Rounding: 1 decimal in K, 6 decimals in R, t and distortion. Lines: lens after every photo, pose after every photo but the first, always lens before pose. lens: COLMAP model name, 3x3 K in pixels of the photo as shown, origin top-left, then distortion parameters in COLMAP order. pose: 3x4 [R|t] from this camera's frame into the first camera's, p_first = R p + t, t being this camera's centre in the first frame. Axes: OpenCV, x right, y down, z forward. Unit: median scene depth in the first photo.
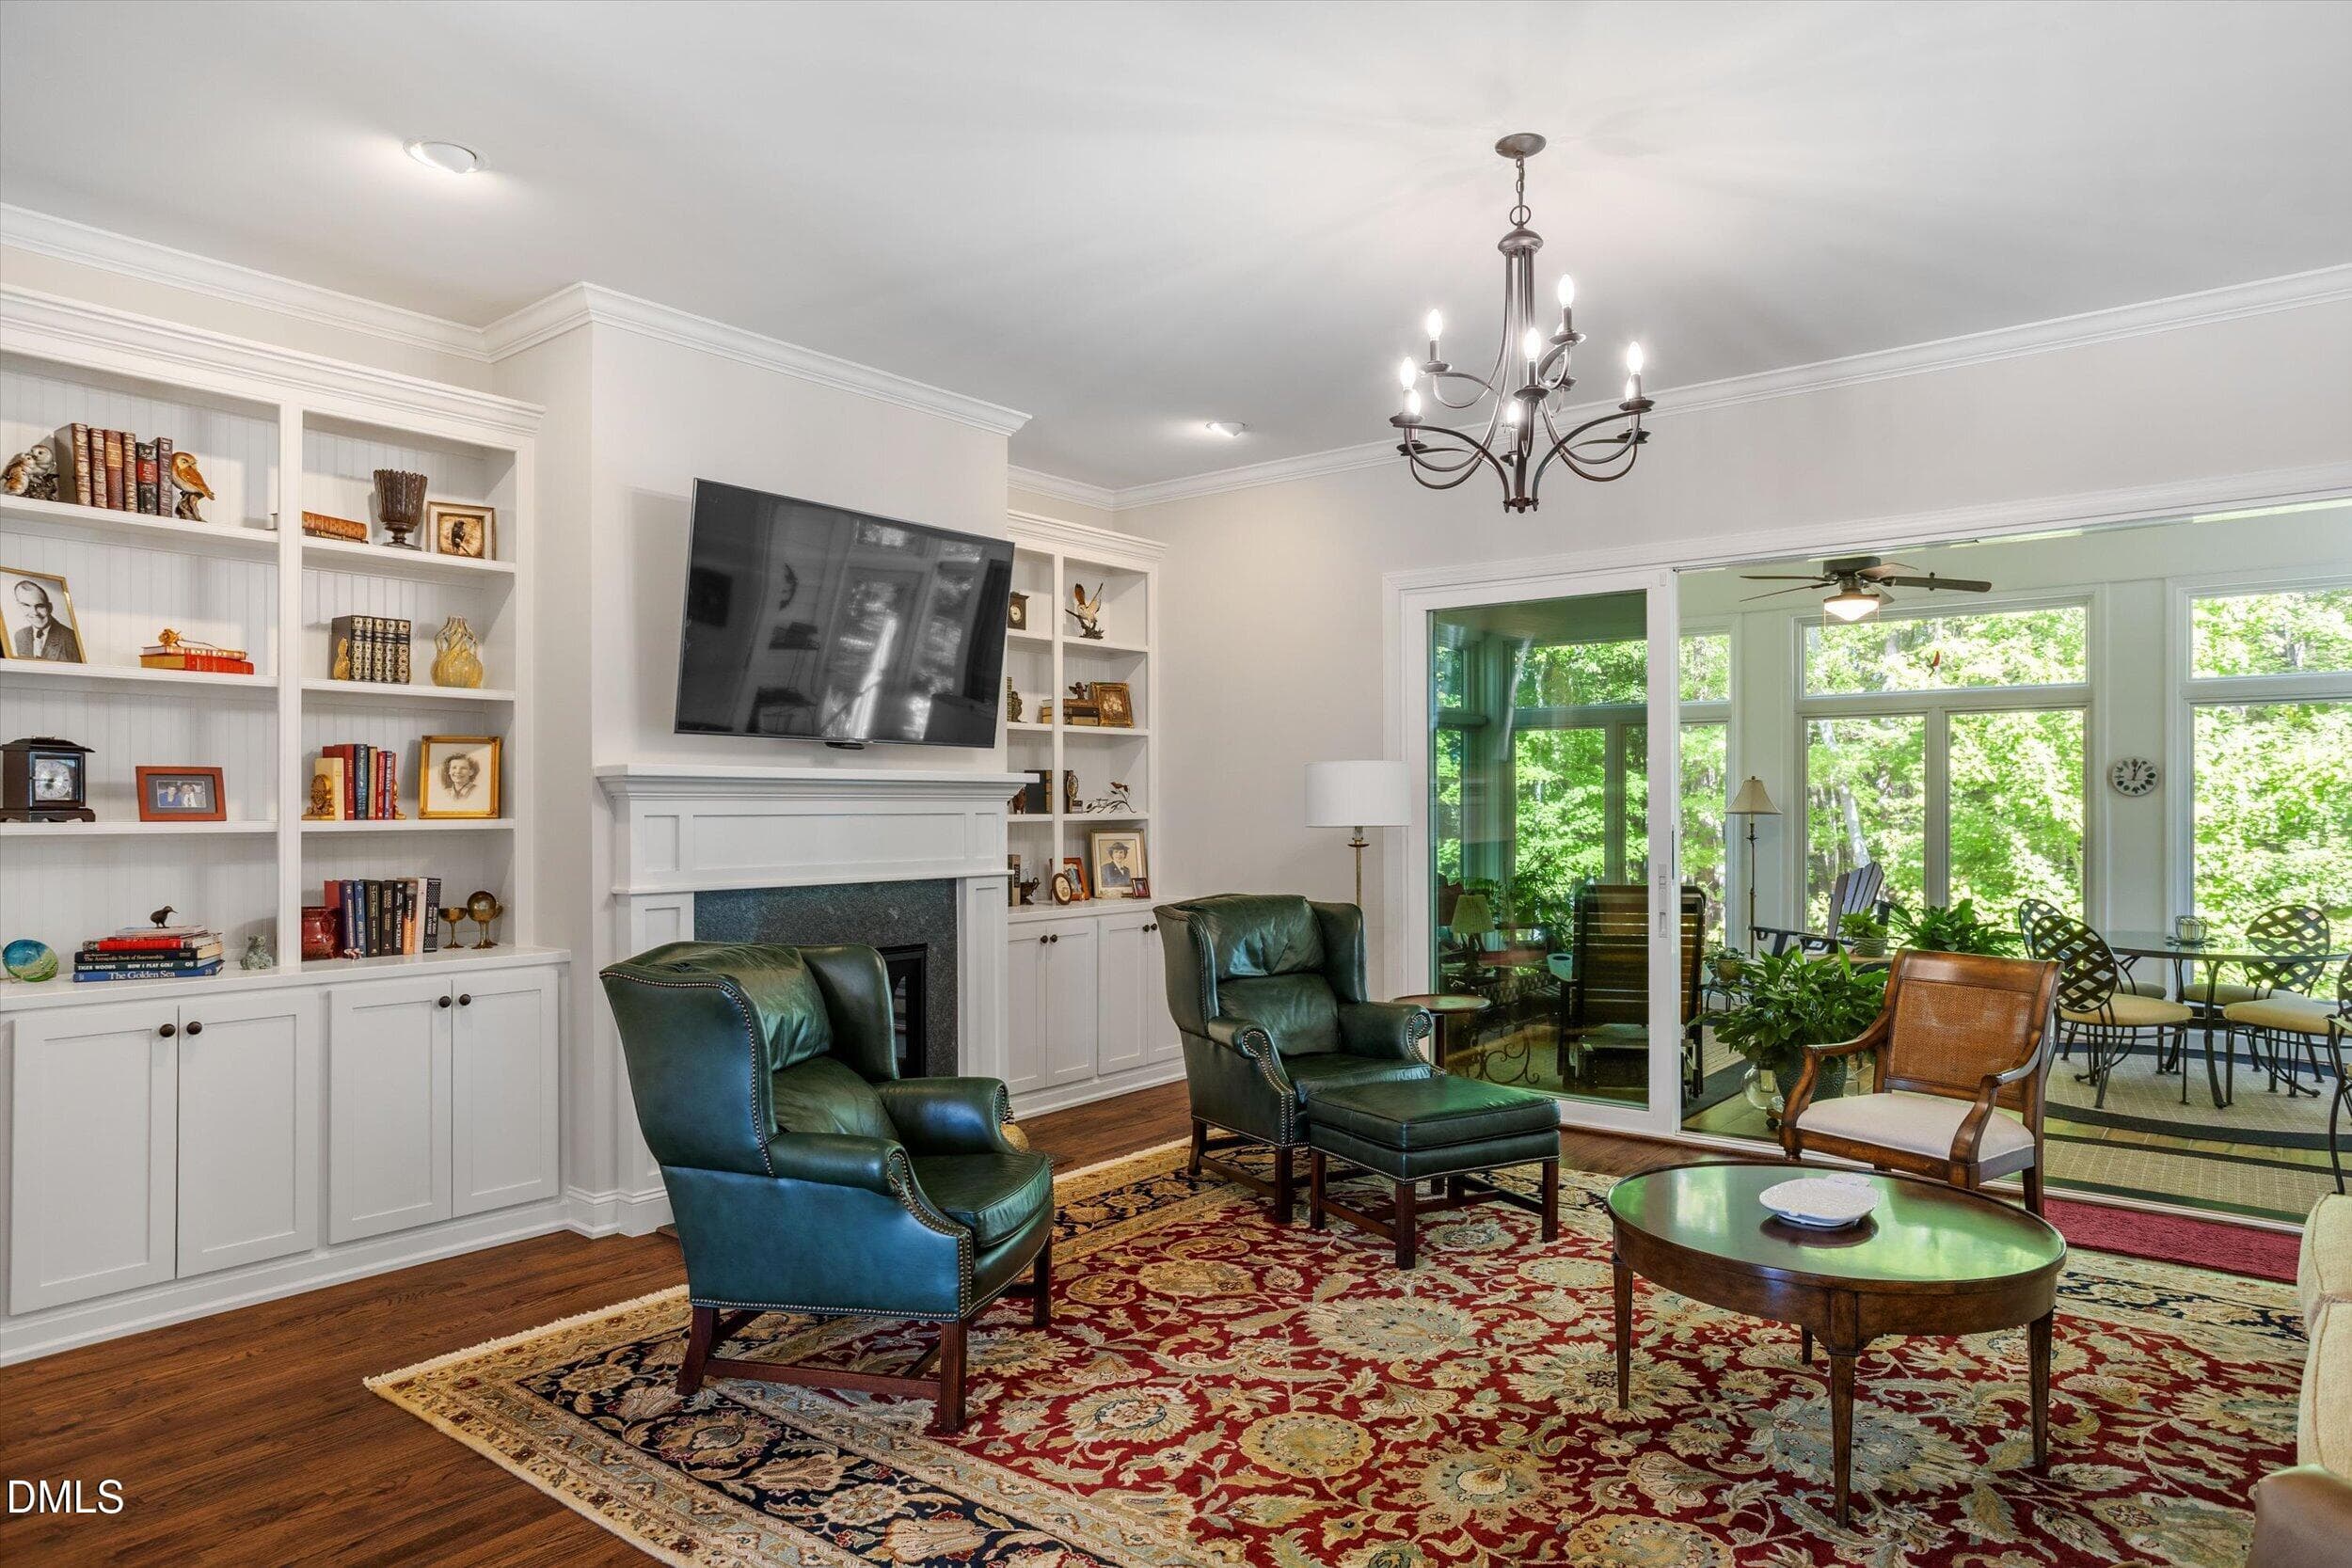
lens RADIAL K [[1433.2, 0, 1167.6], [0, 1433.2, 798.0], [0, 0, 1]] dist [0.005881, 0.006811]
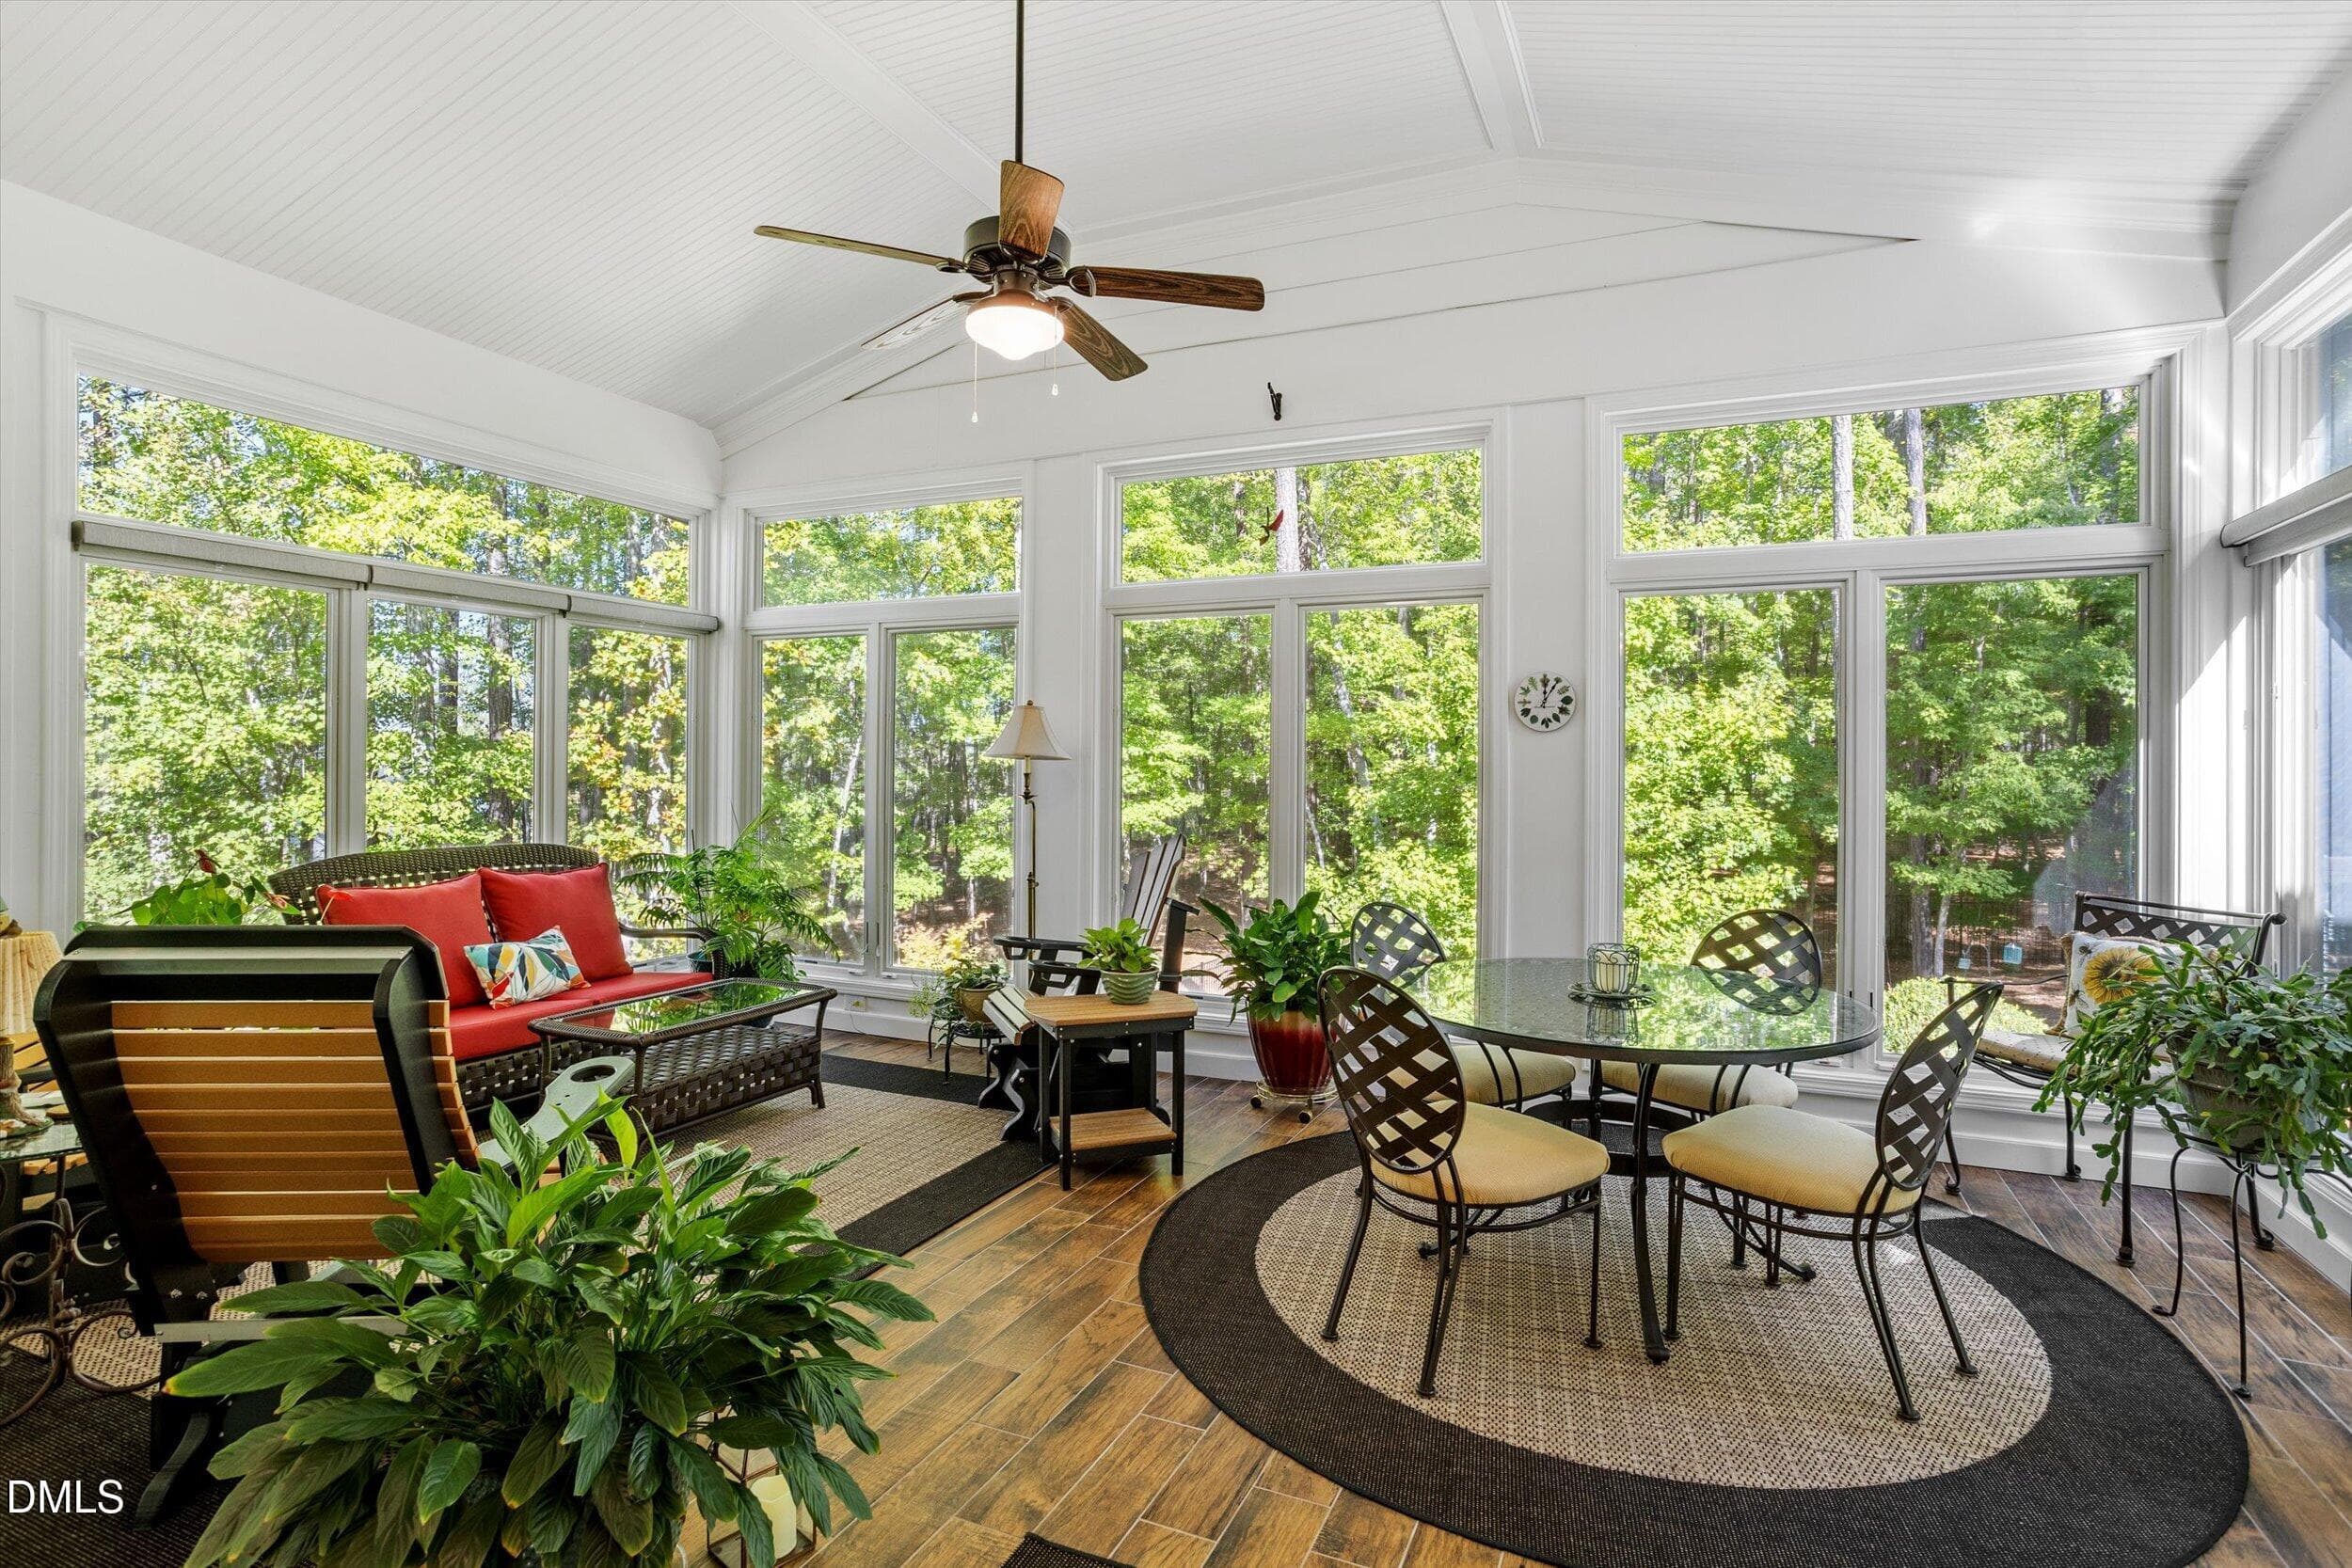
lens RADIAL K [[1146.9, 0, 1190.6], [0, 1146.9, 760.6], [0, 0, 1]] dist [-0.015651, 0.002669]
pose [[0.969172, 0.006643, 0.246294, 0.384495], [-0.005767, 0.999974, -0.004277, 0.014372], [-0.246316, 0.002725, 0.969186, 0.531026]]
